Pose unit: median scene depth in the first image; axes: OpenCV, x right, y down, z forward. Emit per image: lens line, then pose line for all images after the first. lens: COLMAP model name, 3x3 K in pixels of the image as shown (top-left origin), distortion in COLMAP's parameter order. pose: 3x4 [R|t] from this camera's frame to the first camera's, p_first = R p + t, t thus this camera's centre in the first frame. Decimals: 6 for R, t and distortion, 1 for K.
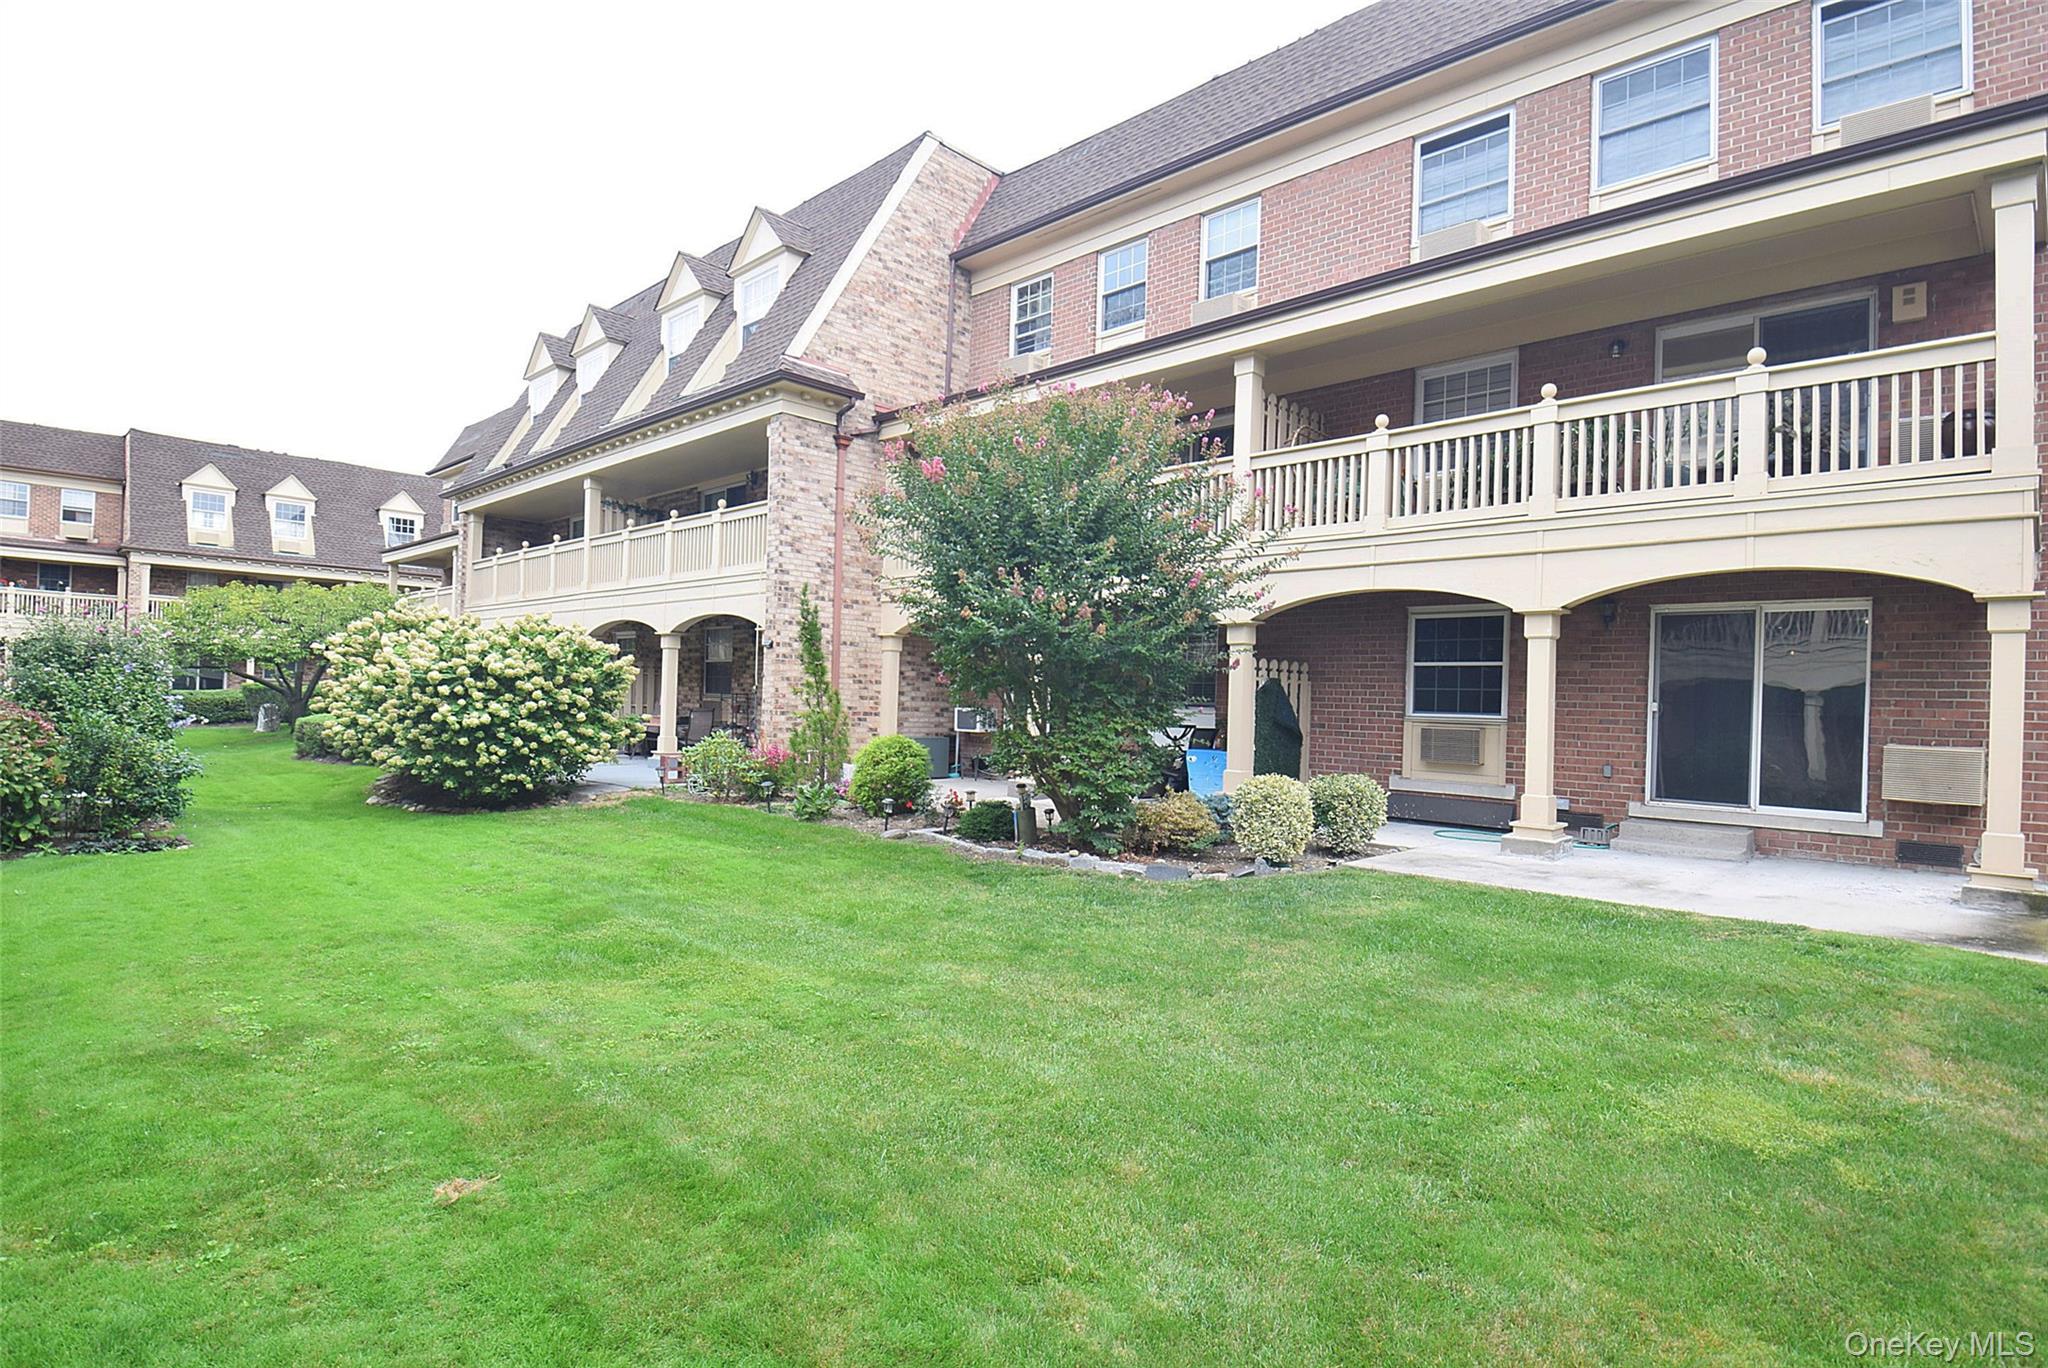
lens RADIAL K [[1051.0, 0, 1026.9], [0, 1051.0, 691.7], [0, 0, 1]] dist [0.035631, -0.048663]
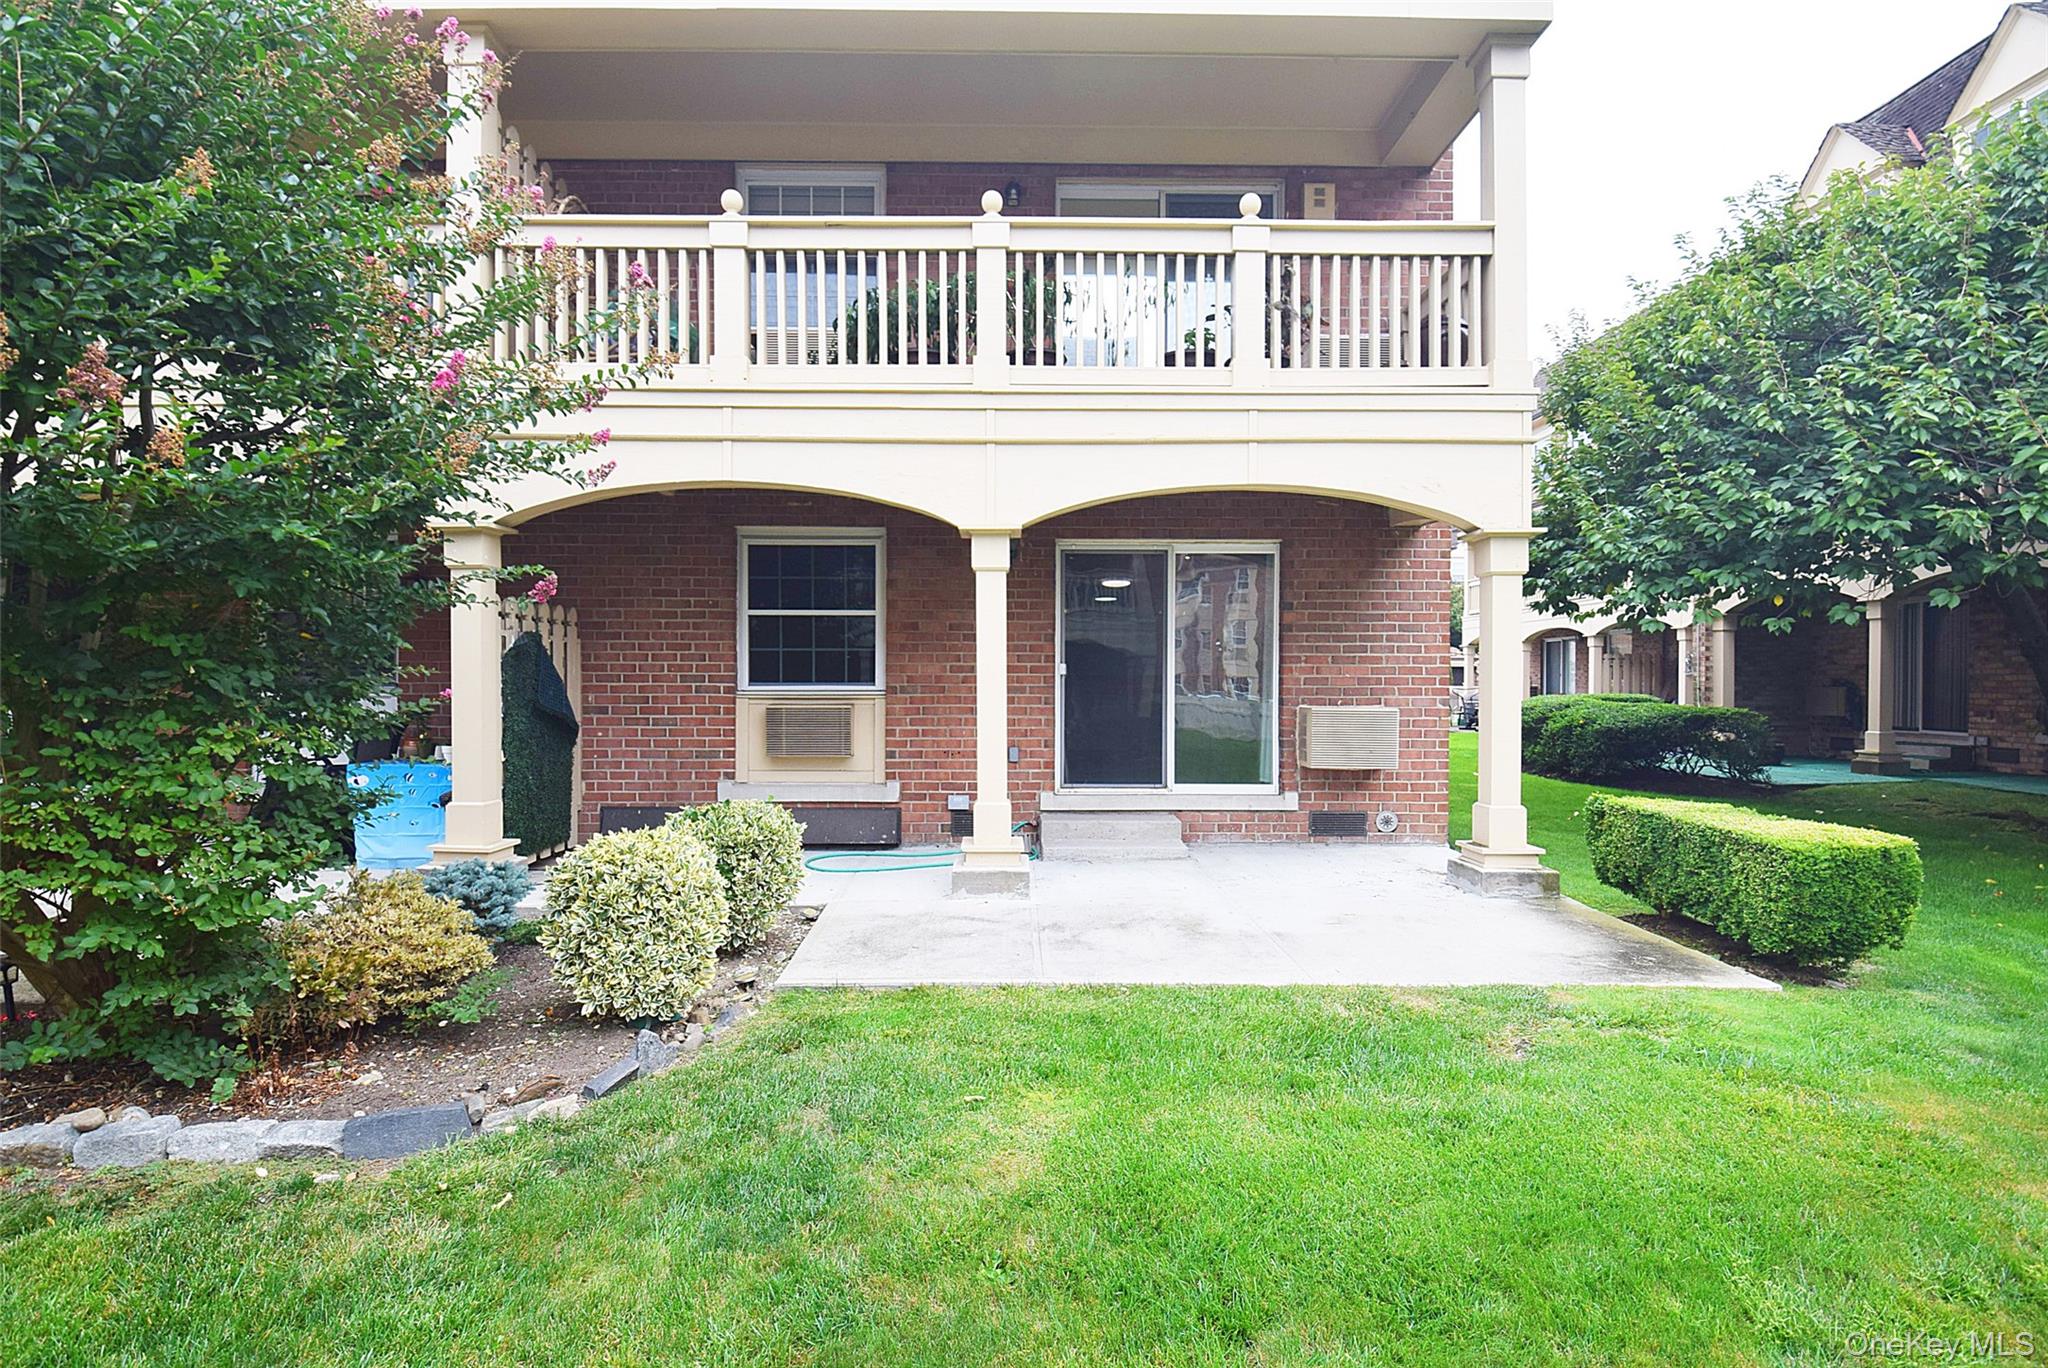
lens RADIAL K [[1051.0, 0, 1026.9], [0, 1051.0, 691.7], [0, 0, 1]] dist [0.035631, -0.048663]
pose [[0.711286, -0.034303, 0.702065, 0.026296], [0.012738, 0.999274, 0.035919, 0.003077], [-0.702787, -0.016606, 0.711206, 0.501638]]
